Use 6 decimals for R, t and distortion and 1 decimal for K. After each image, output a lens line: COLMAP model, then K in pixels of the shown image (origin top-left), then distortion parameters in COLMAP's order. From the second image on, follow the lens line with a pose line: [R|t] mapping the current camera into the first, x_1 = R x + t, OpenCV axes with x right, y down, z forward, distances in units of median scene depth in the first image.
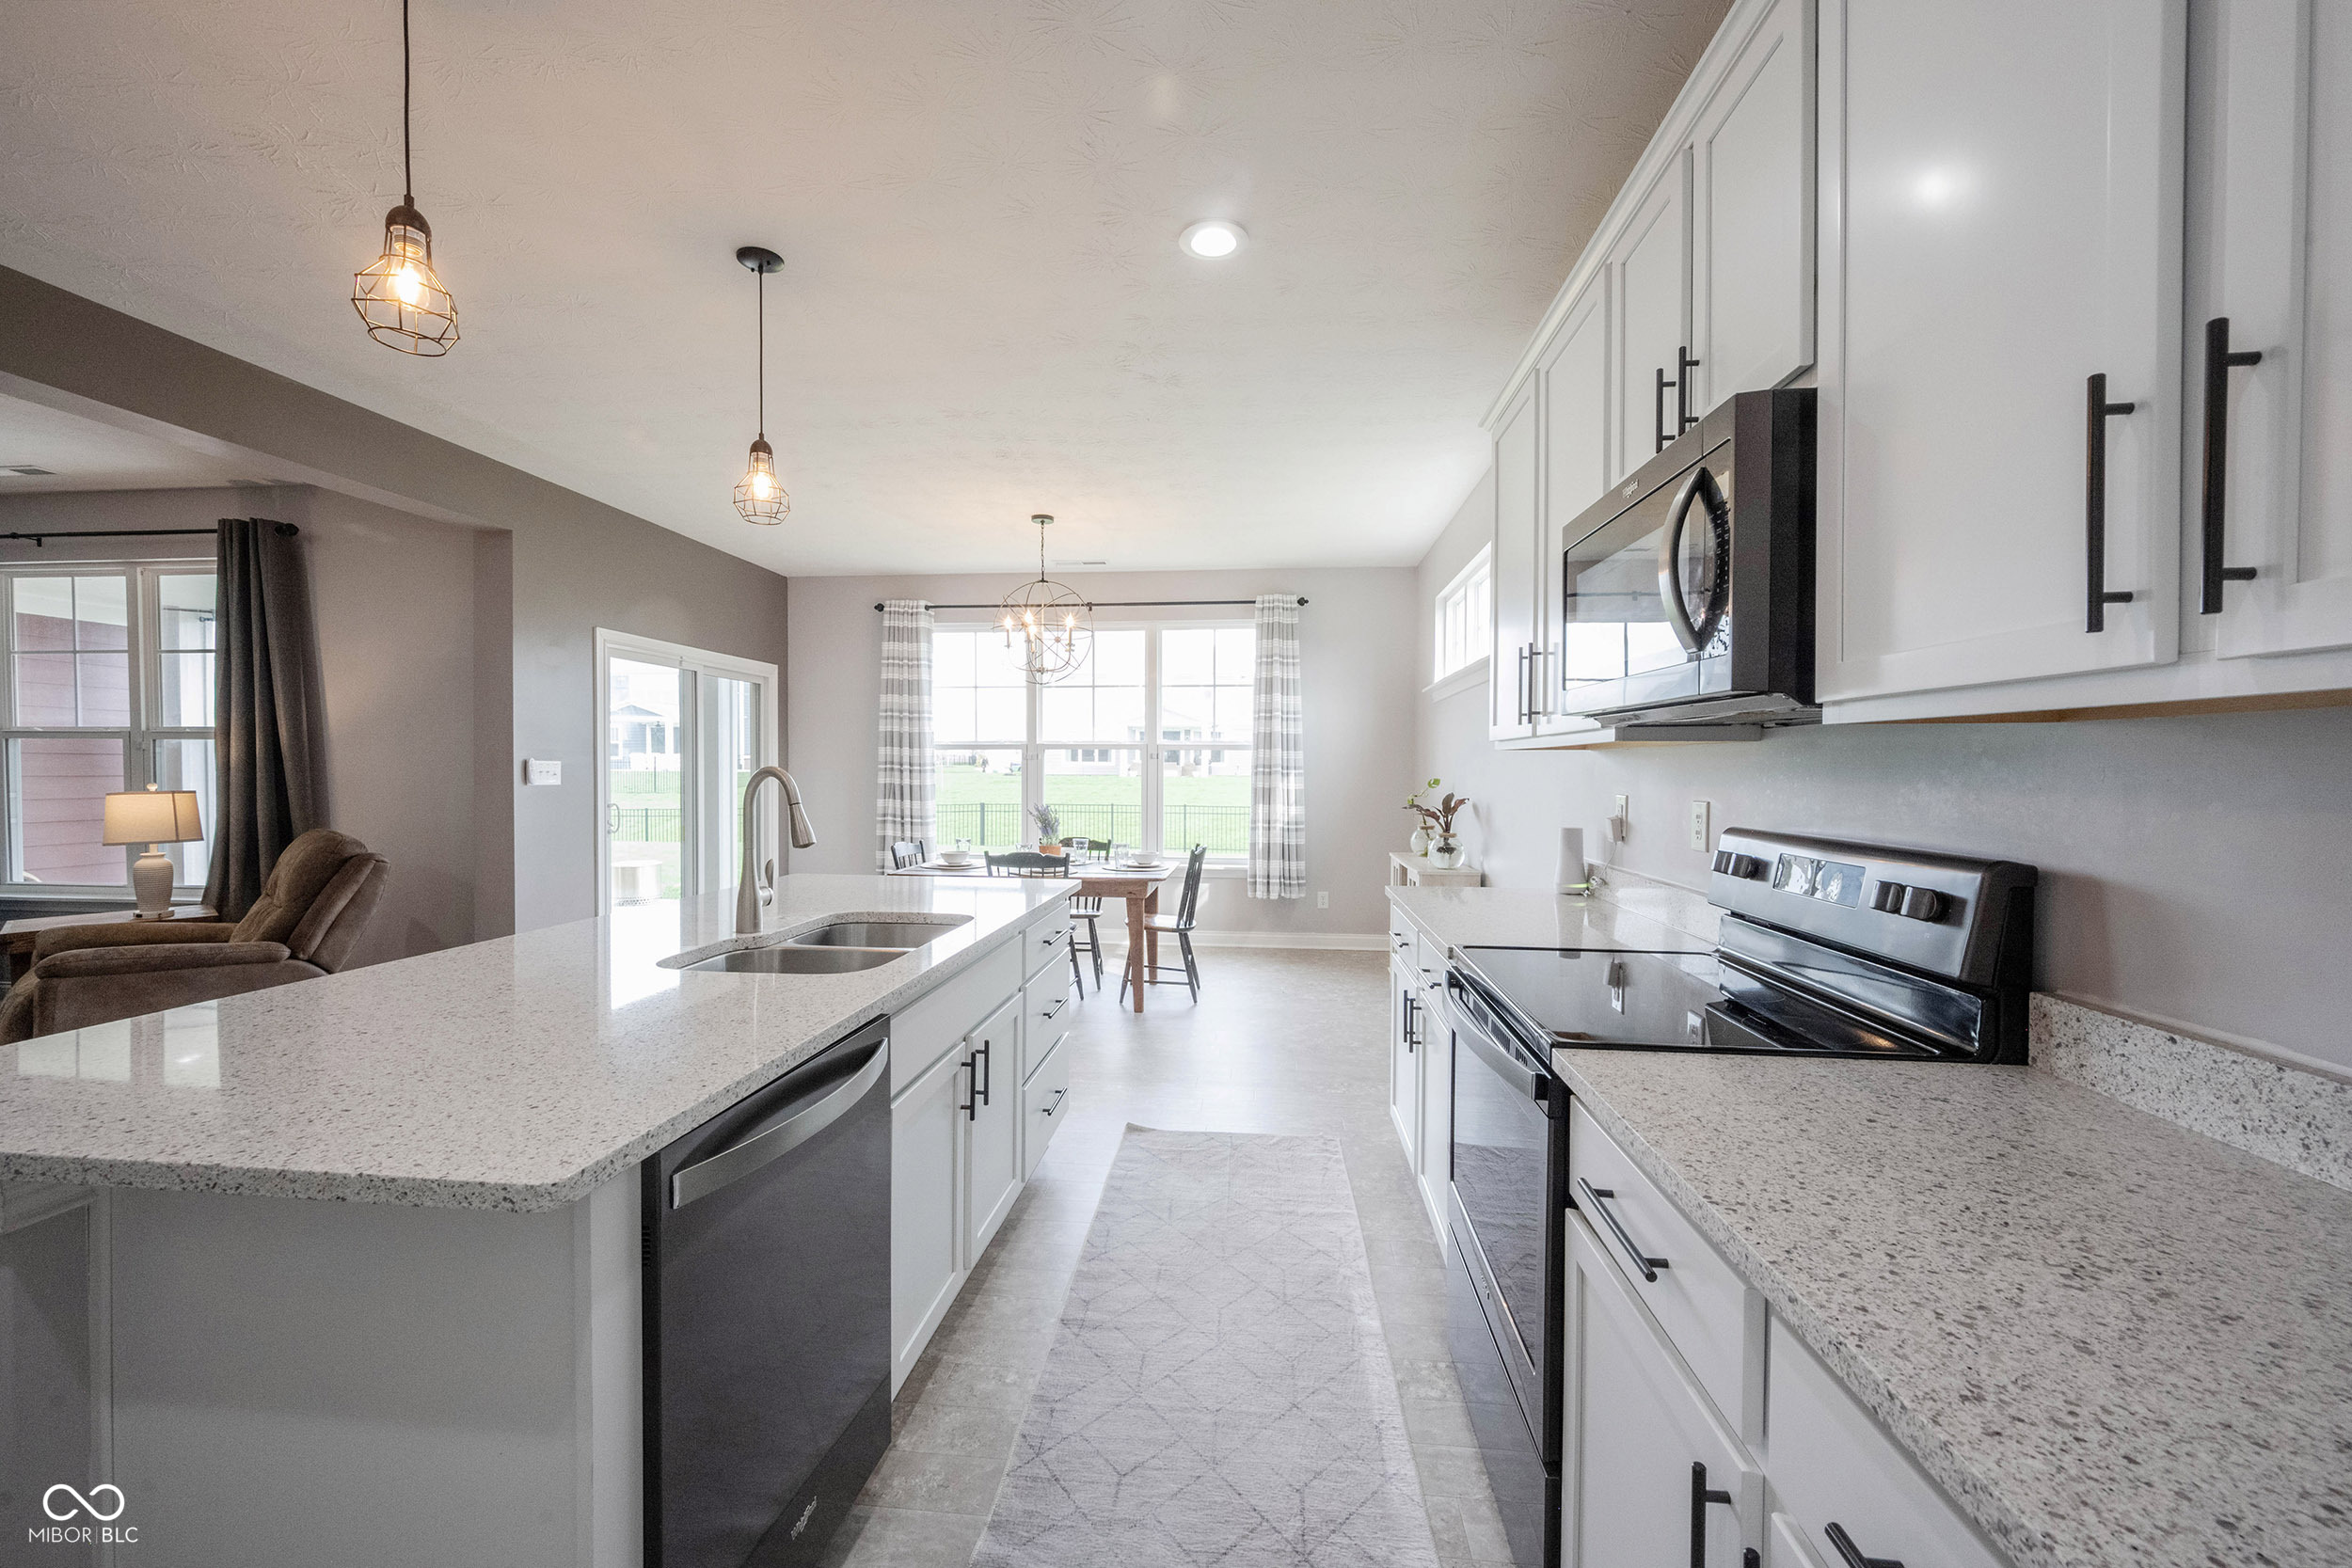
lens RADIAL K [[930.5, 0, 1170.7], [0, 930.5, 780.7], [0, 0, 1]] dist [-0.000842, 0.000114]
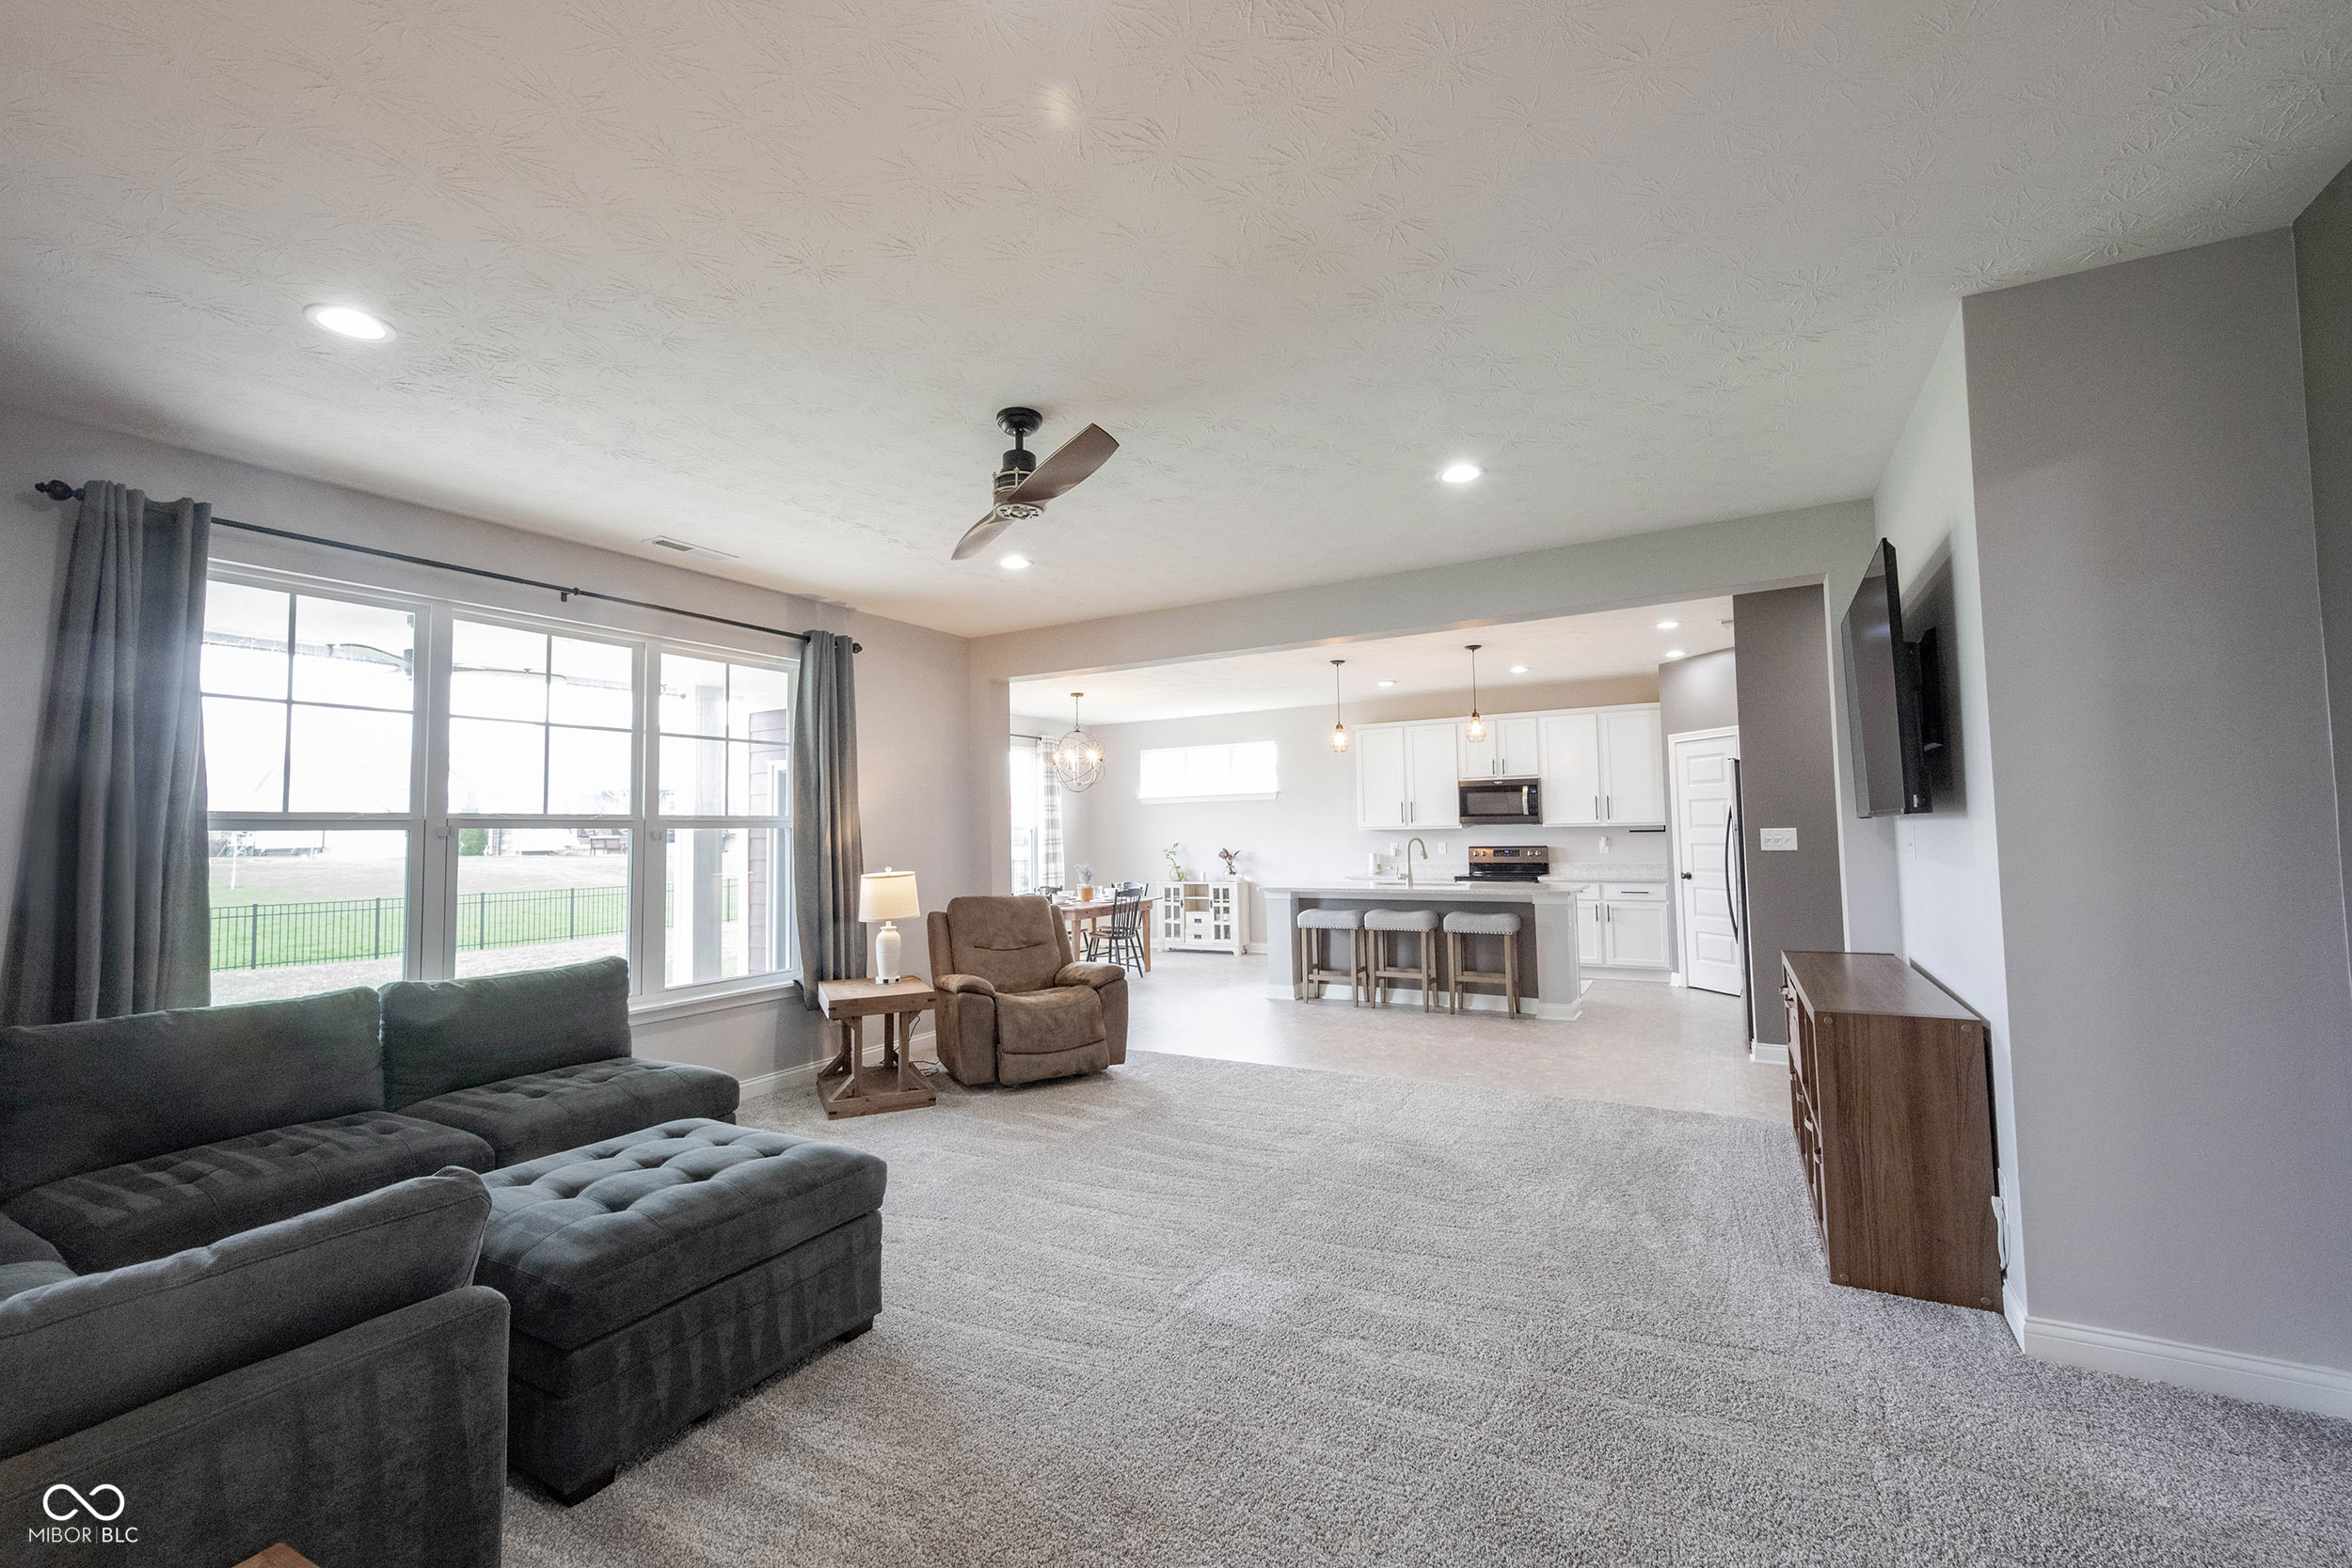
lens RADIAL K [[963.9, 0, 1179.1], [0, 963.9, 774.8], [0, 0, 1]] dist [-0.000318, -0.000025]
pose [[0.403436, 0.043716, 0.913963, -1.620719], [0.031922, 0.997578, -0.061806, -0.020752], [-0.914451, 0.054111, 0.401064, 0.133405]]
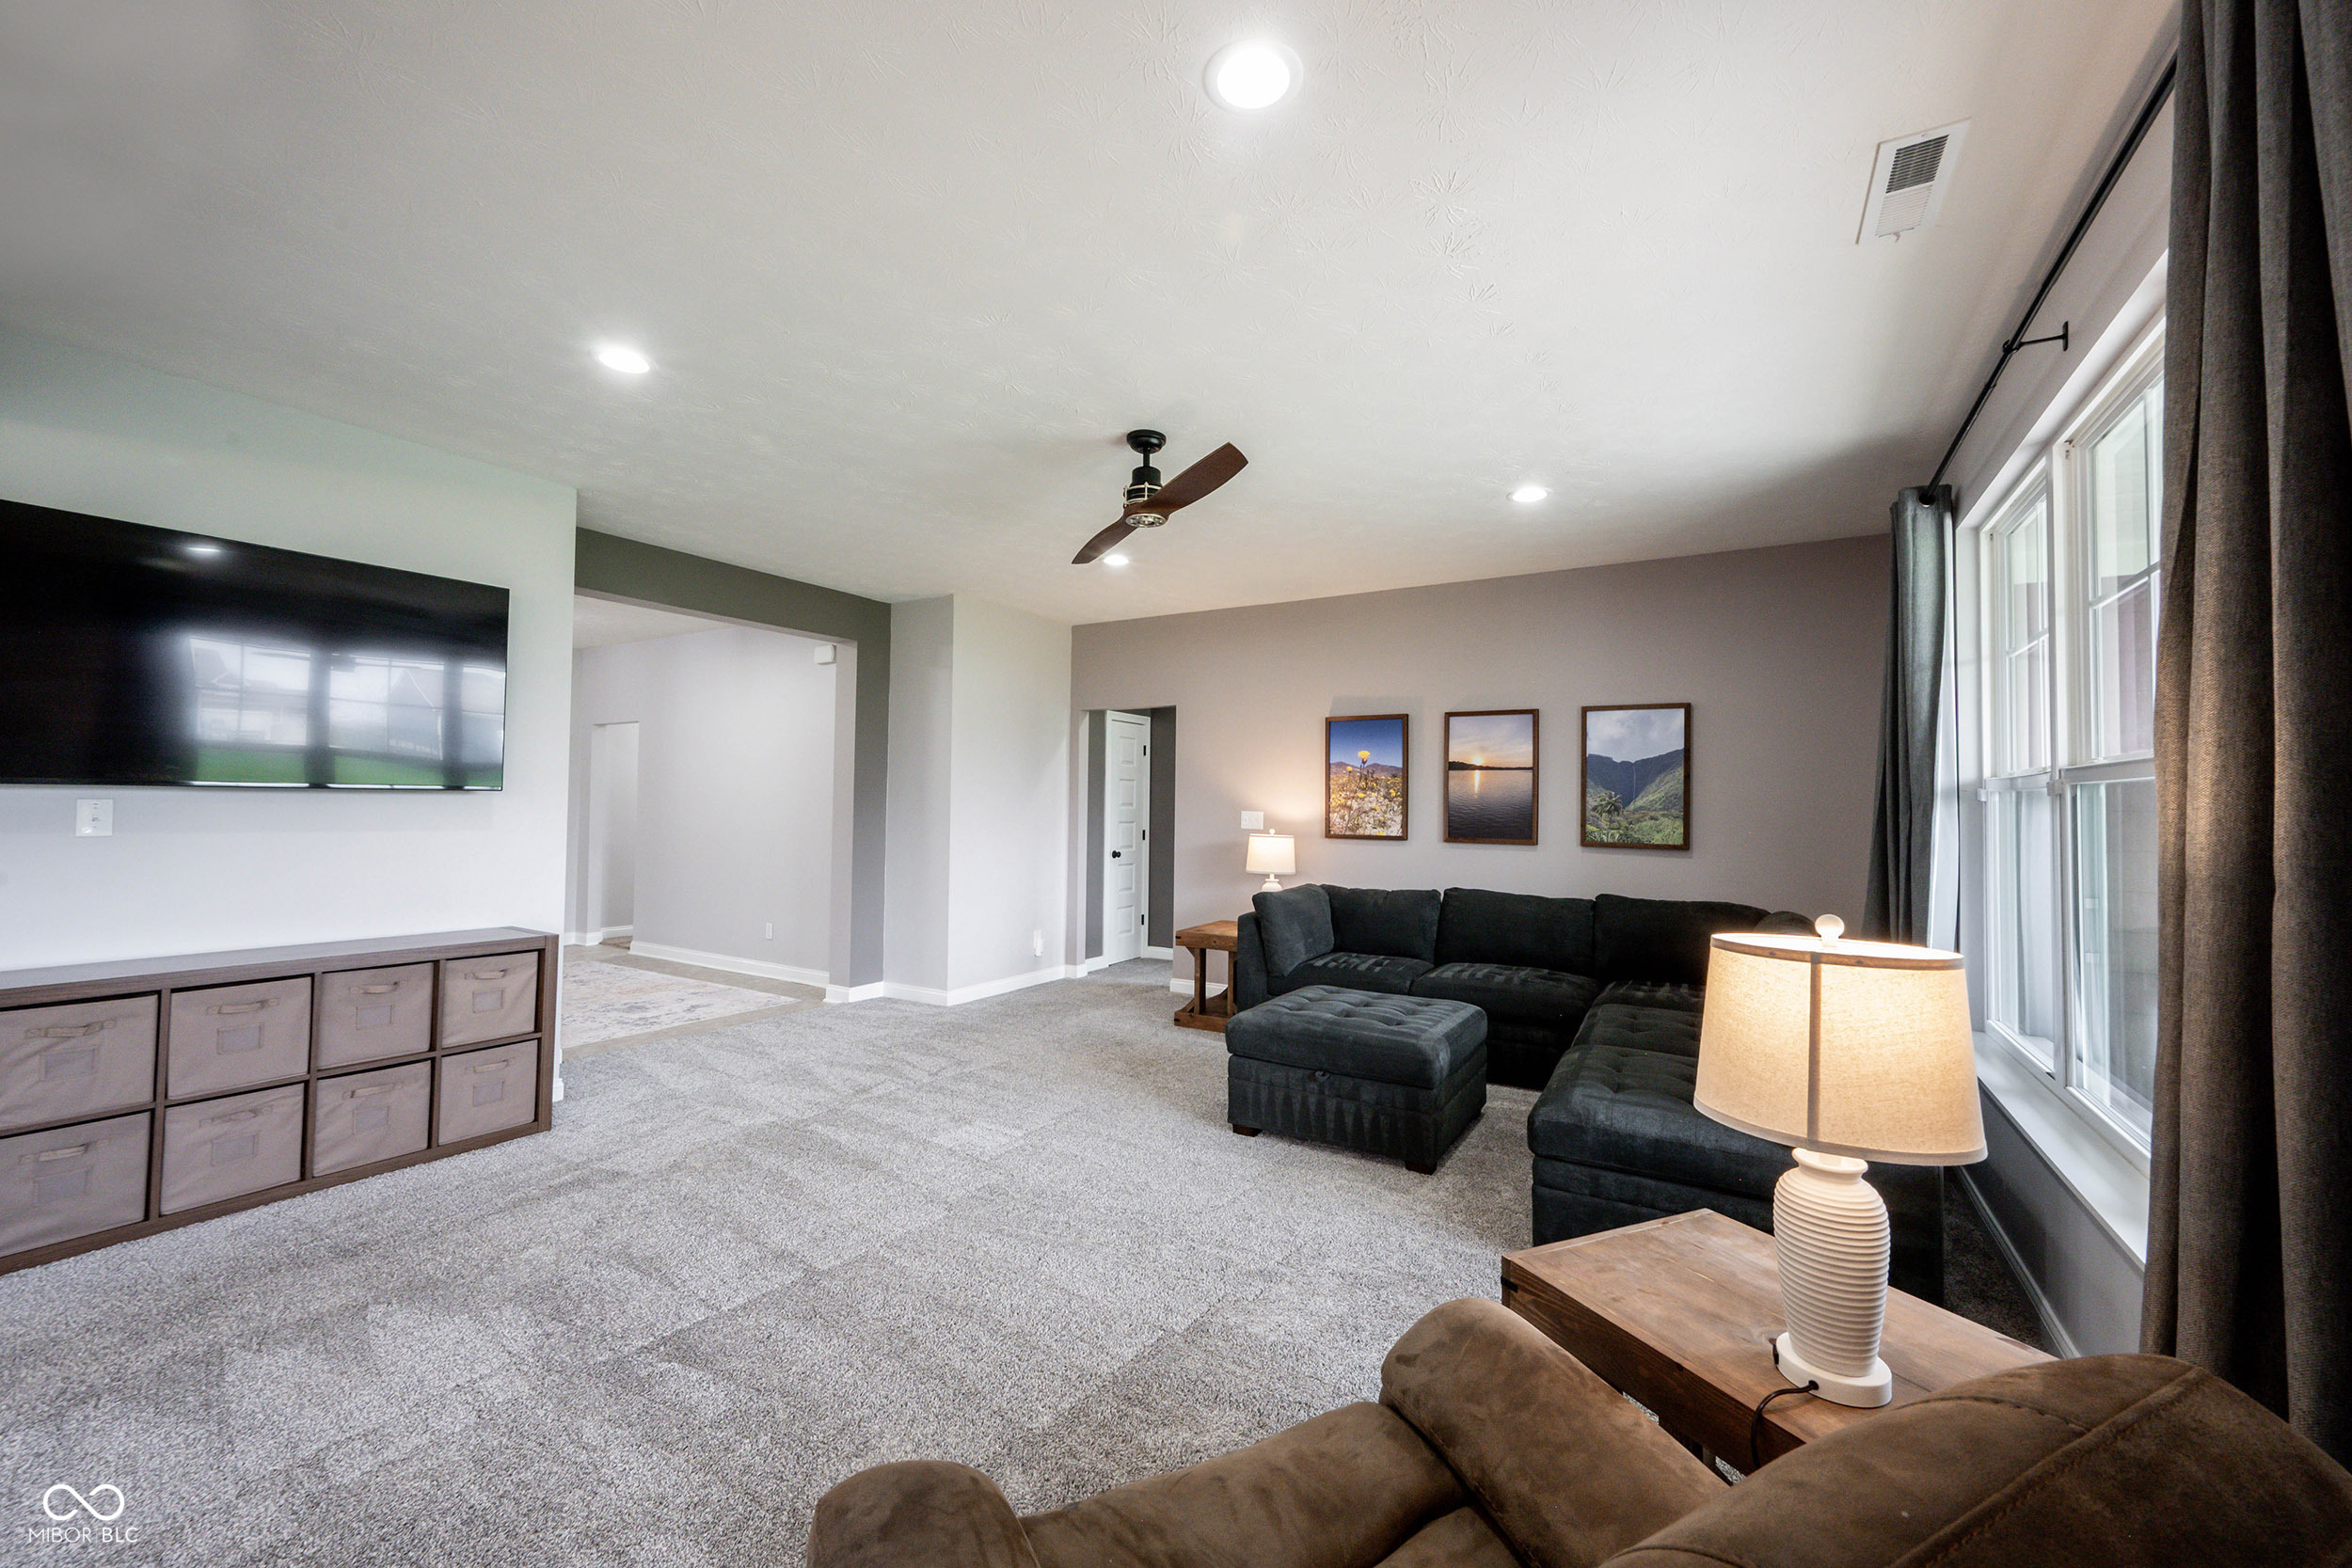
lens RADIAL K [[925.2, 0, 1170.1], [0, 925.2, 786.2], [0, 0, 1]] dist [-0.000252, -0.000146]
pose [[-0.435888, -0.028362, -0.899554, -0.582204], [-0.025845, 0.999486, -0.018989, -0.022409], [0.899630, 0.014972, -0.436397, 0.737115]]
